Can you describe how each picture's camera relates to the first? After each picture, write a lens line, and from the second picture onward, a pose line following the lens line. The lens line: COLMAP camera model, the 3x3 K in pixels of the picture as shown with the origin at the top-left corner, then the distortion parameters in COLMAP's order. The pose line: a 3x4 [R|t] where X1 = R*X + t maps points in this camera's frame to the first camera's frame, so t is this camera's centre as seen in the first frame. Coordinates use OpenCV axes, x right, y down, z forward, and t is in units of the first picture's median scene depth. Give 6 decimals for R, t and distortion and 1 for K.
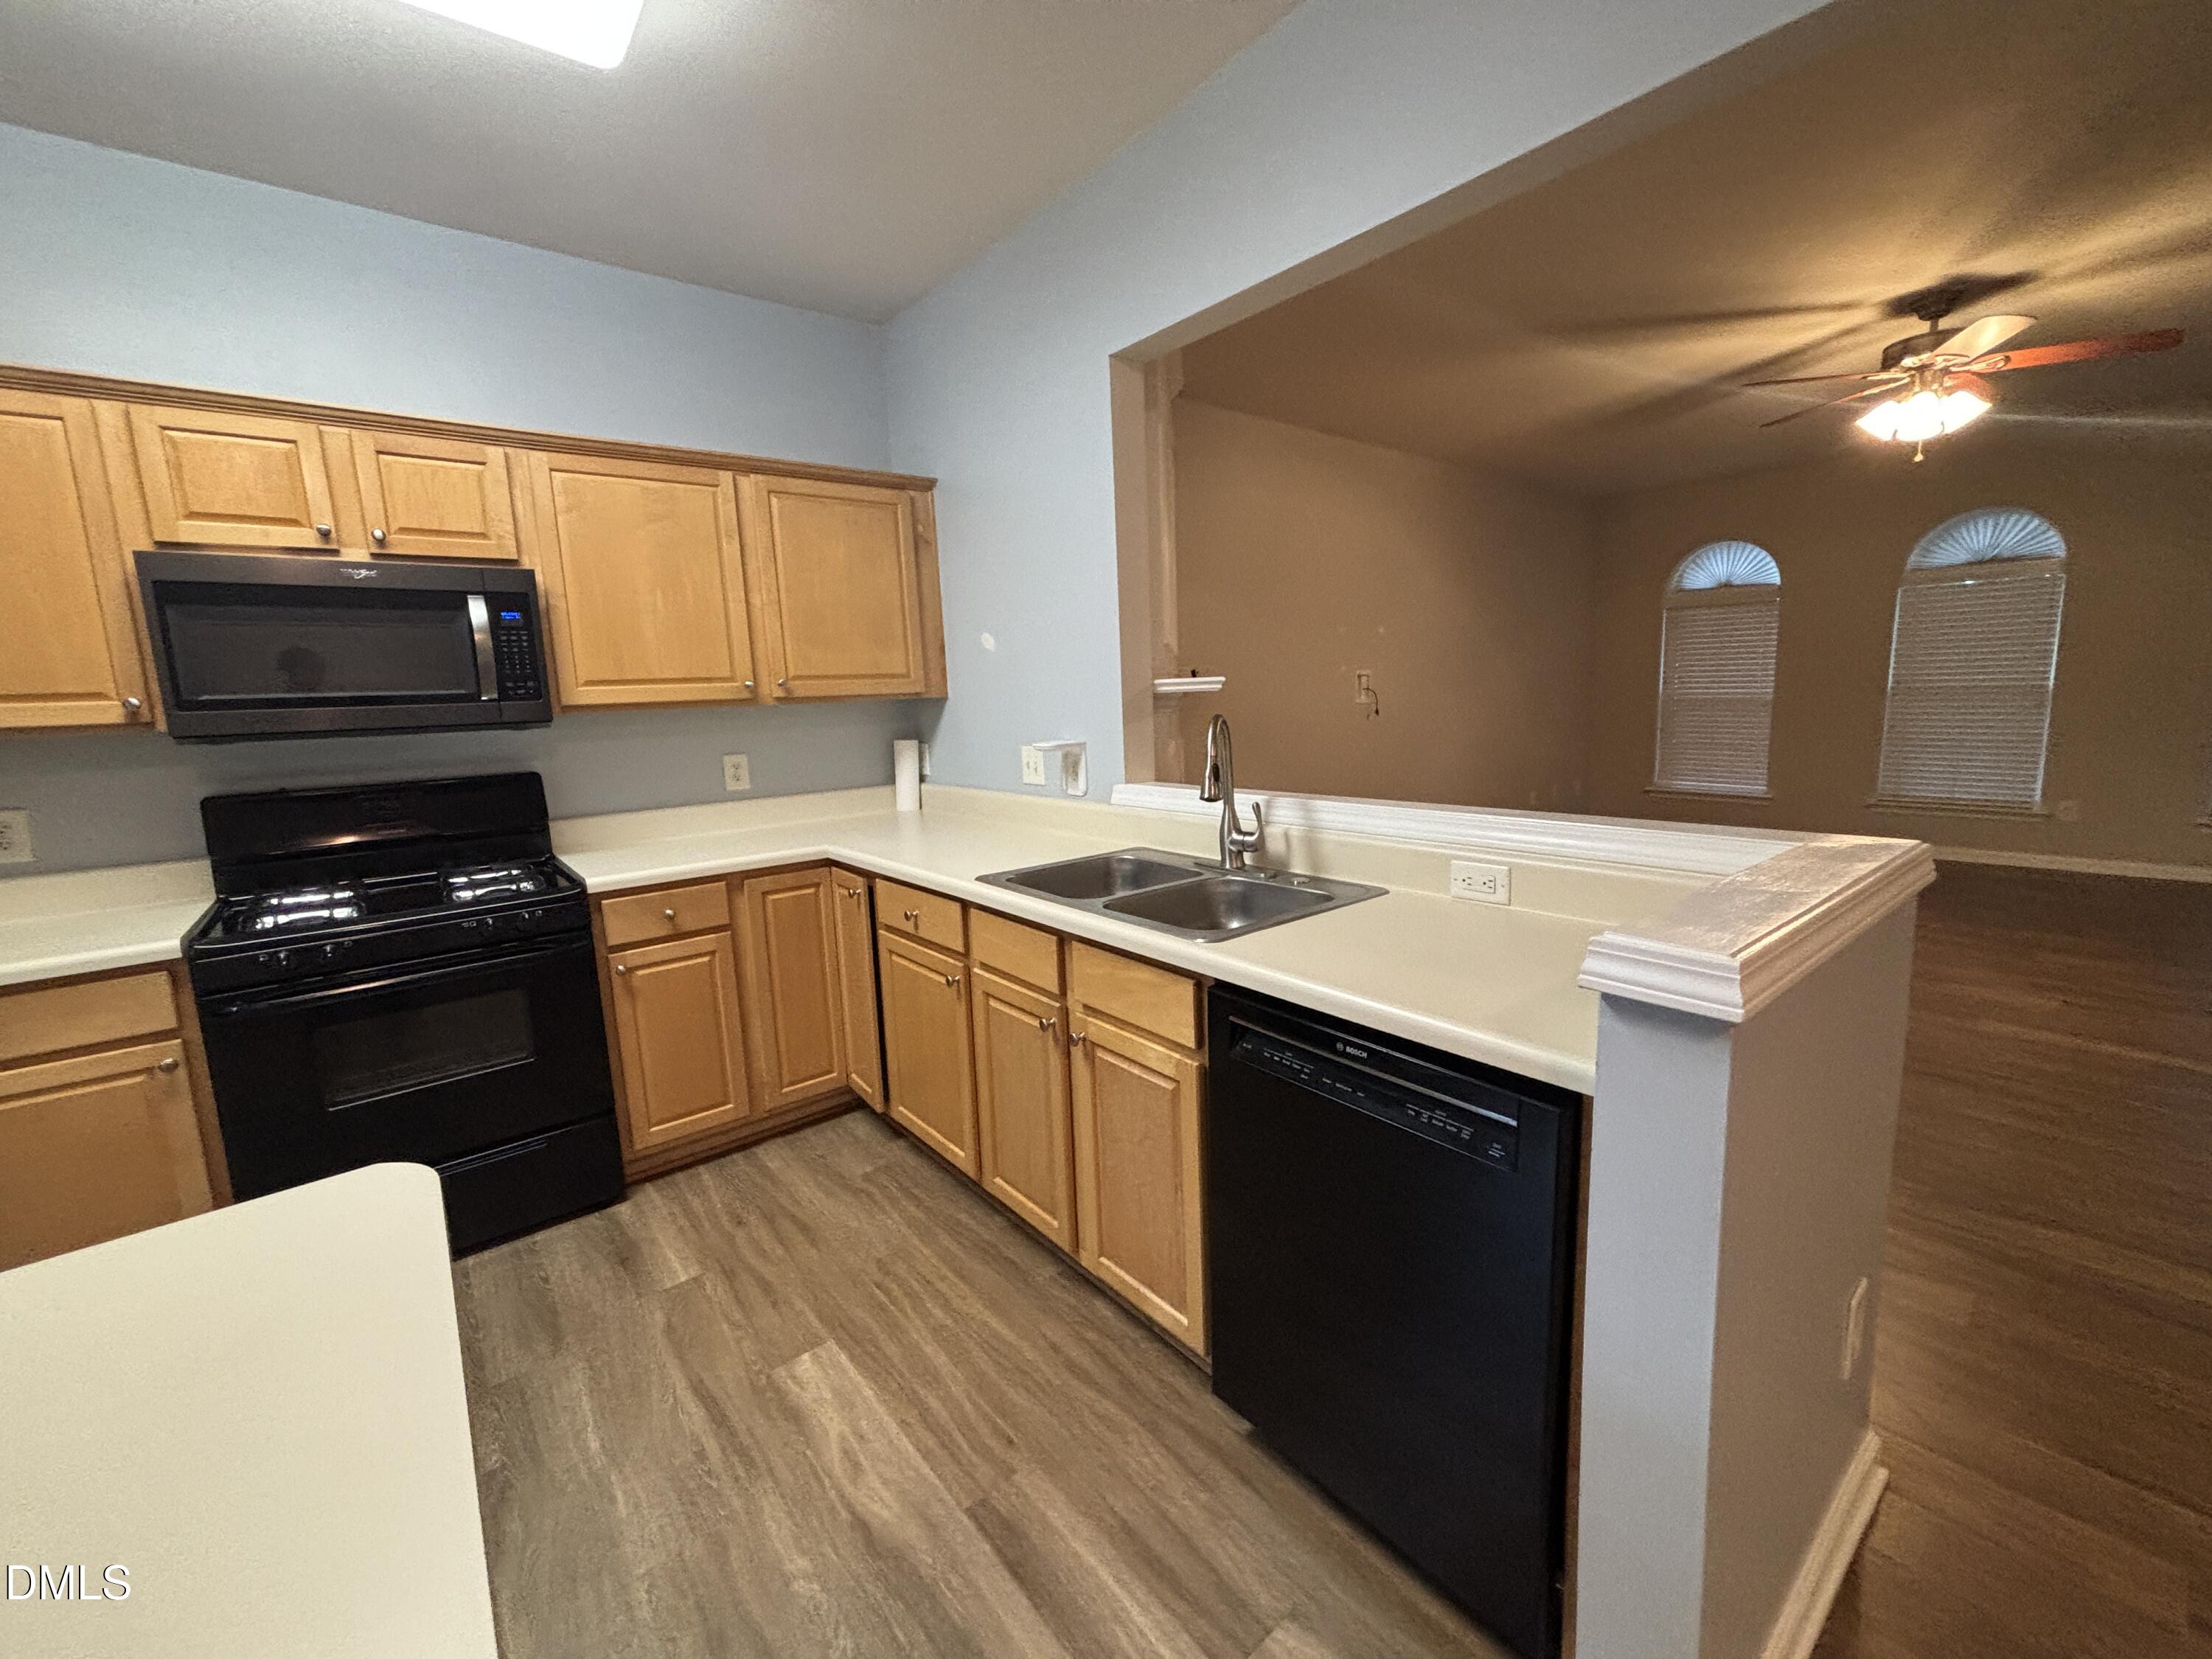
lens RADIAL K [[889.8, 0, 1106.5], [0, 889.8, 828.2], [0, 0, 1]] dist [-0.001682, 0.000535]
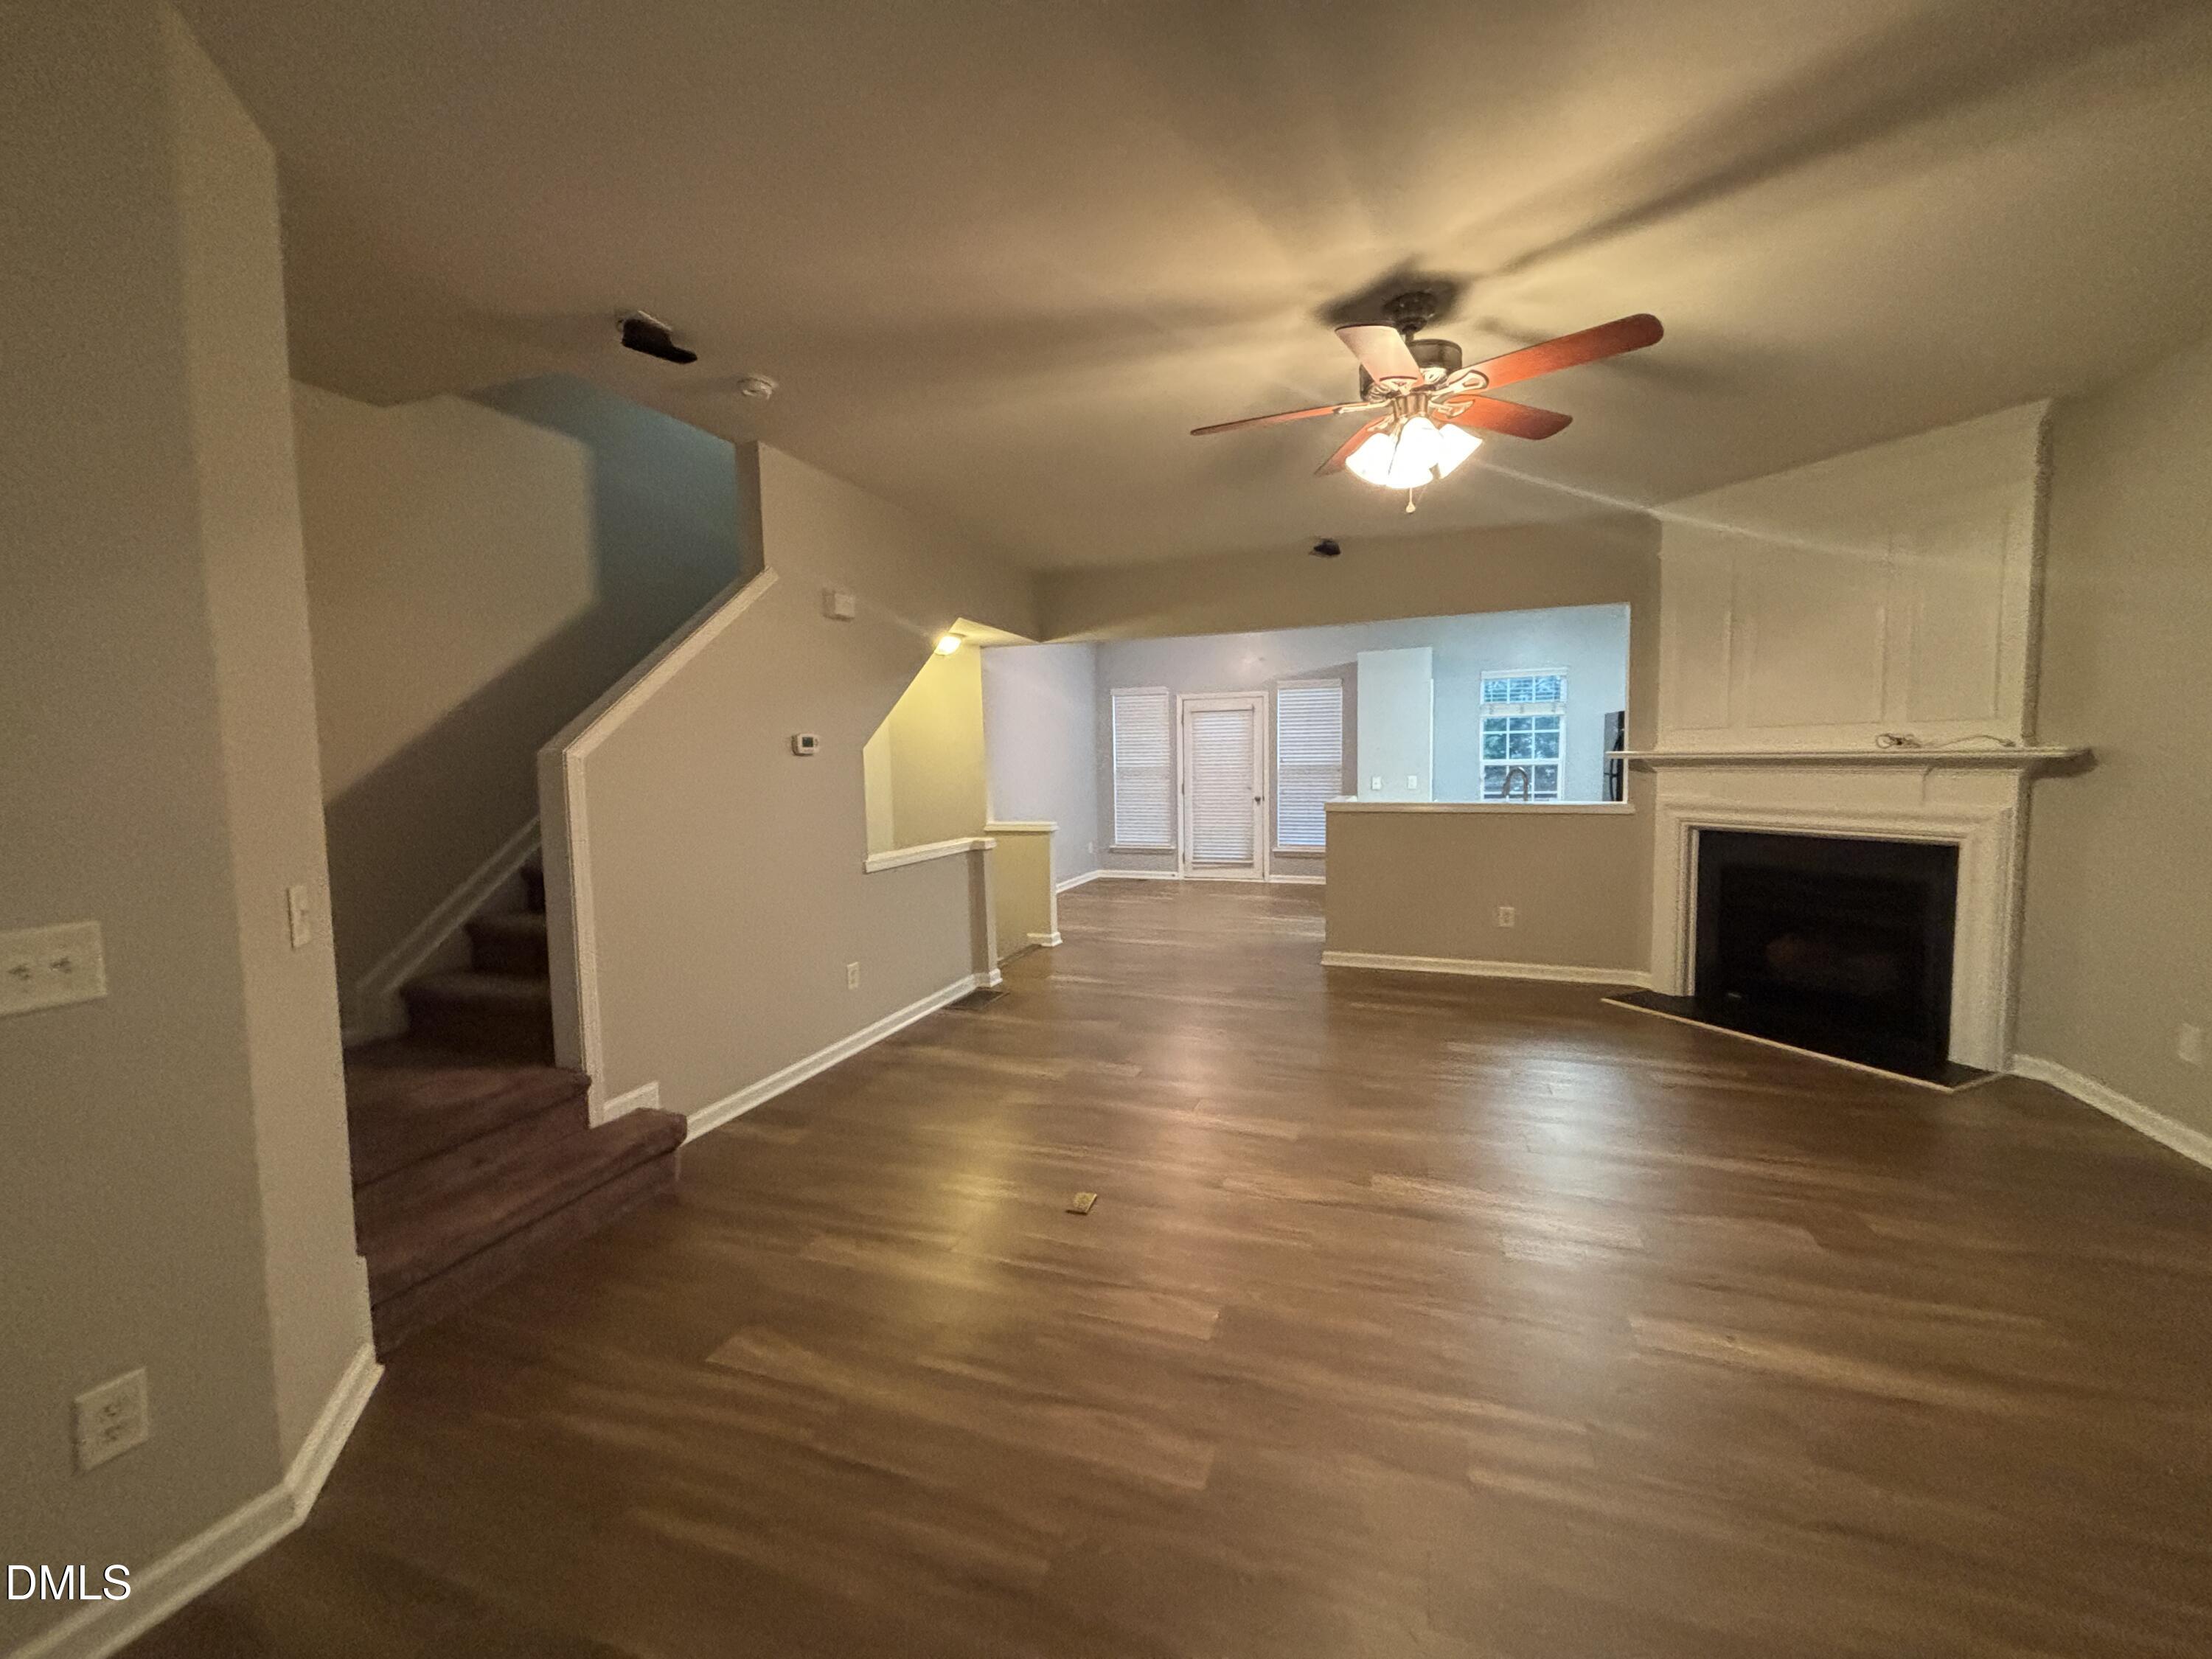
lens RADIAL K [[889.8, 0, 1114.5], [0, 889.8, 831.1], [0, 0, 1]] dist [-0.001682, 0.000535]
pose [[-0.847788, 0.099053, -0.521004, 1.754247], [-0.031540, 0.971247, 0.235976, -0.361914], [0.529397, 0.216490, -0.820287, 1.751955]]
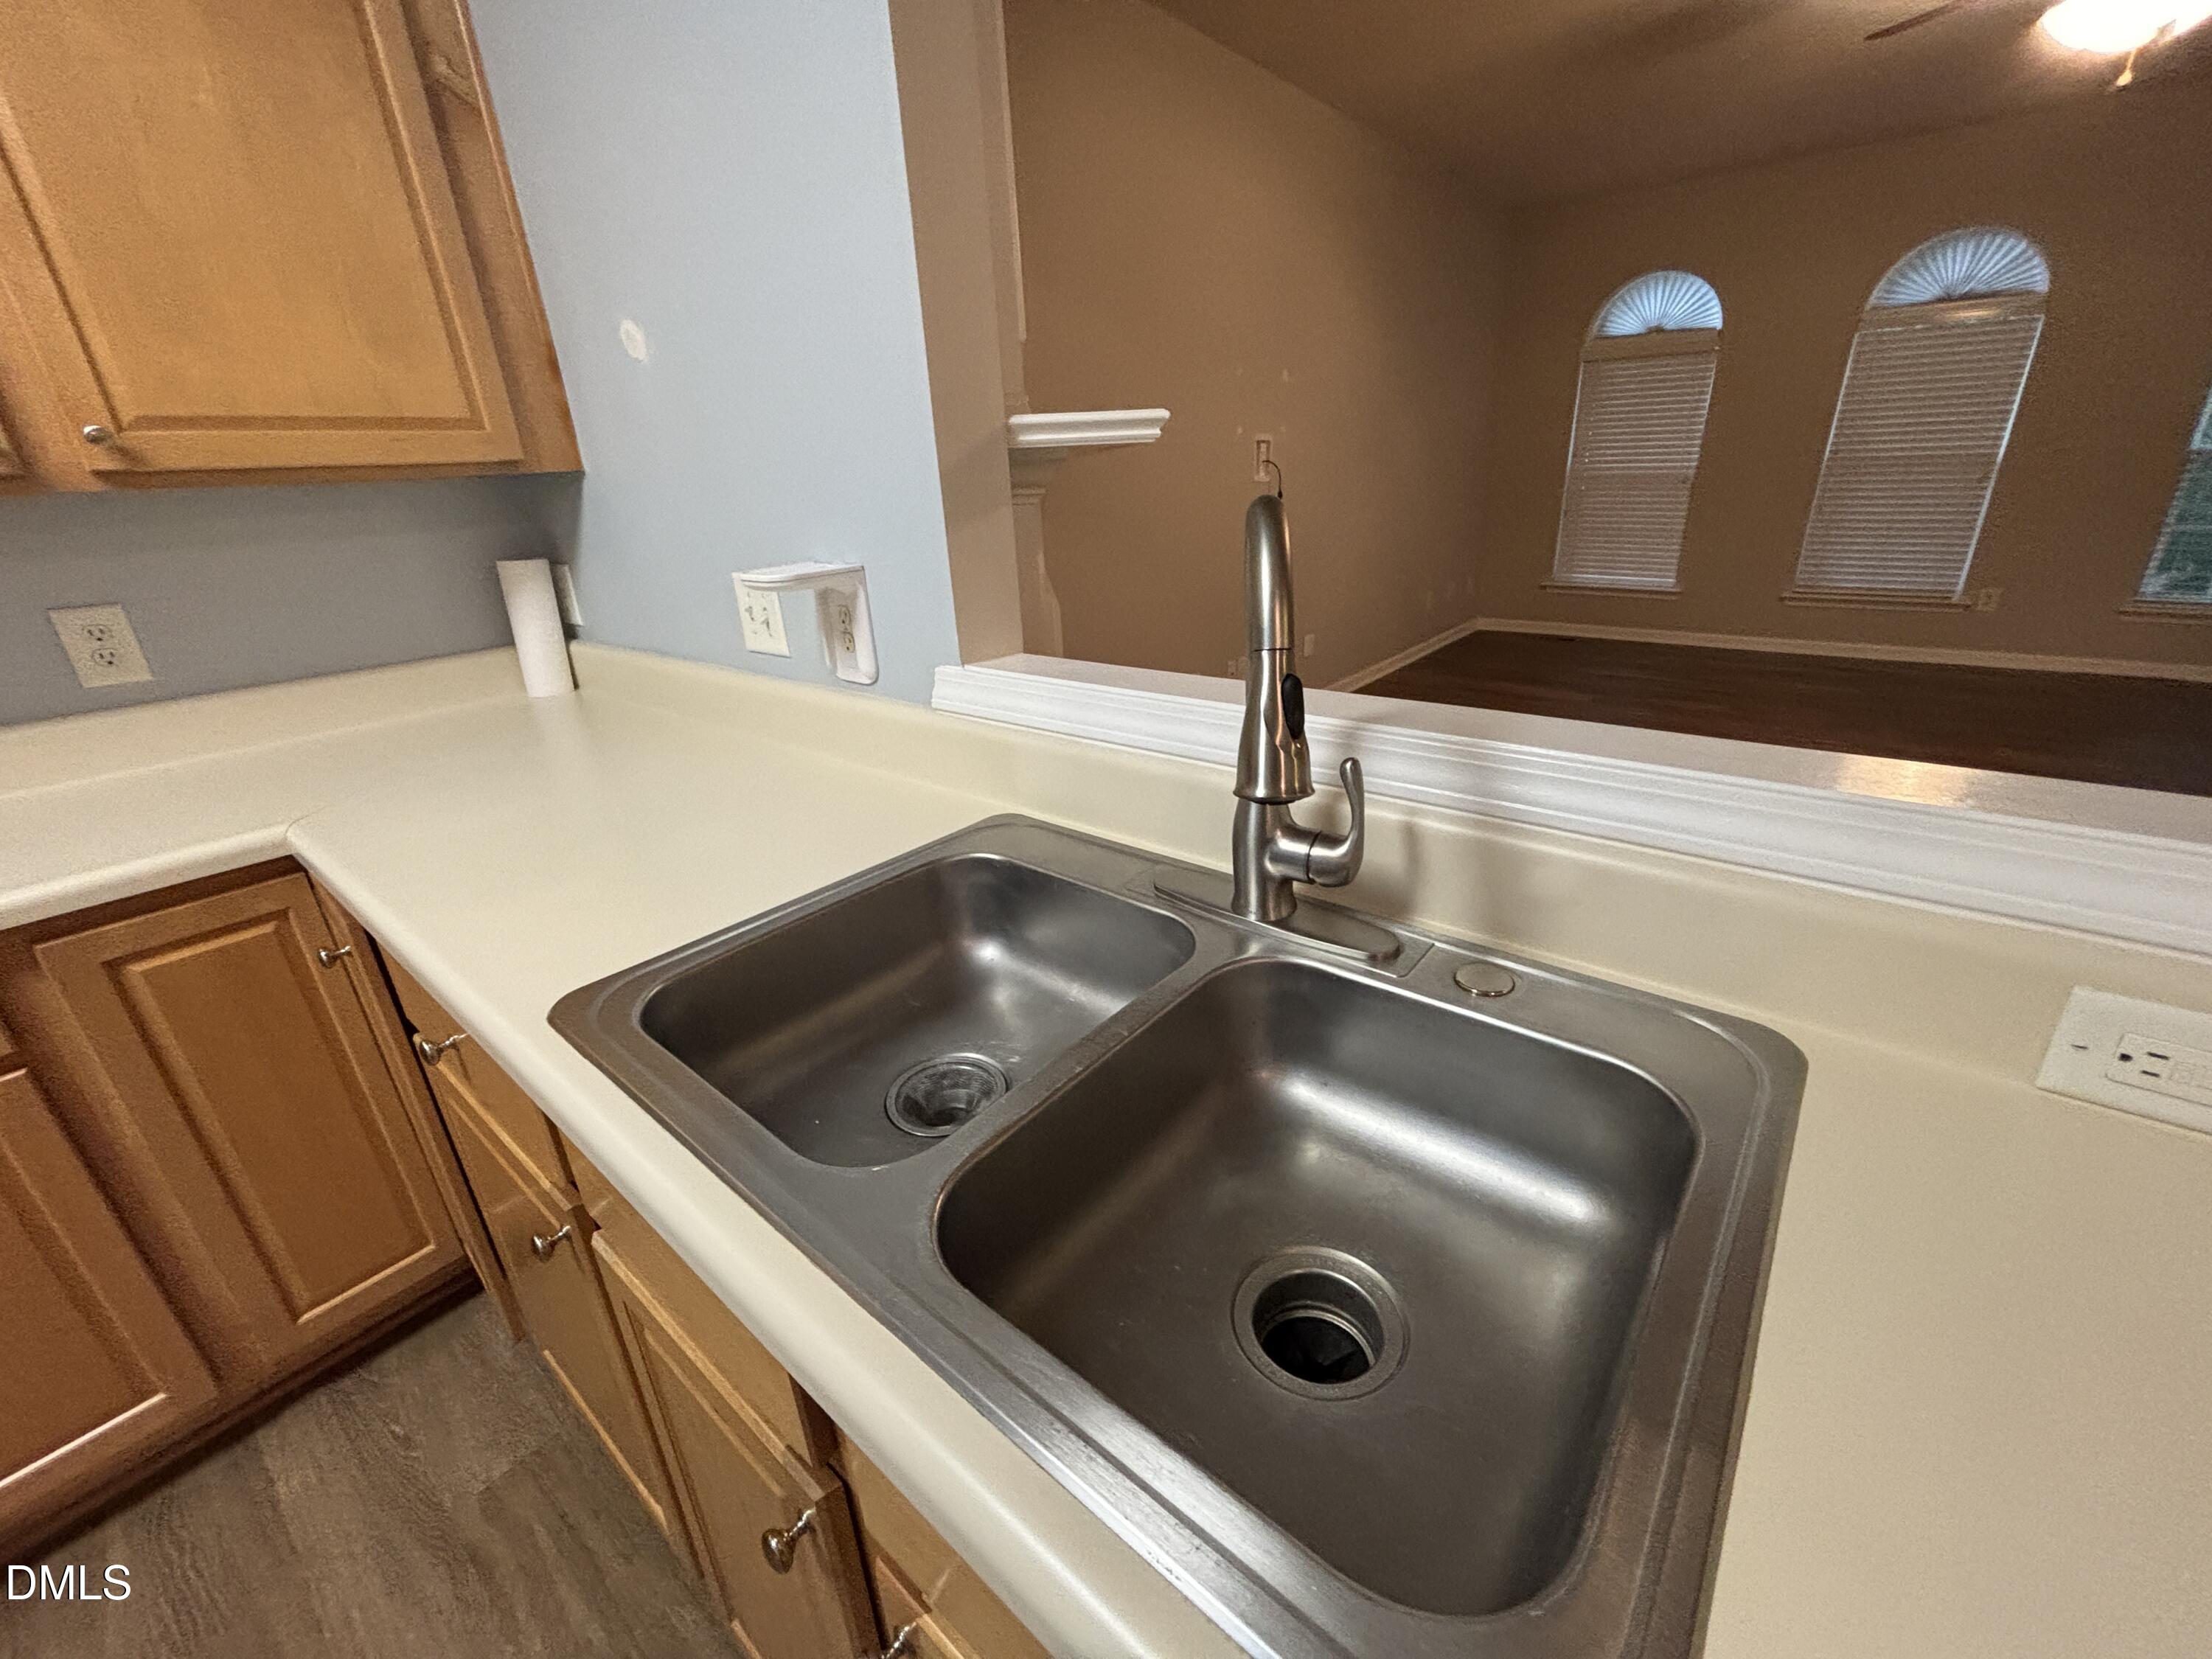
lens RADIAL K [[889.8, 0, 1109.0], [0, 889.8, 829.8], [0, 0, 1]] dist [-0.001682, 0.000535]
pose [[0.979843, -0.080784, 0.182706, 0.005006], [0.037911, 0.973163, 0.226974, -0.056026], [-0.196139, -0.215472, 0.956609, 0.444857]]
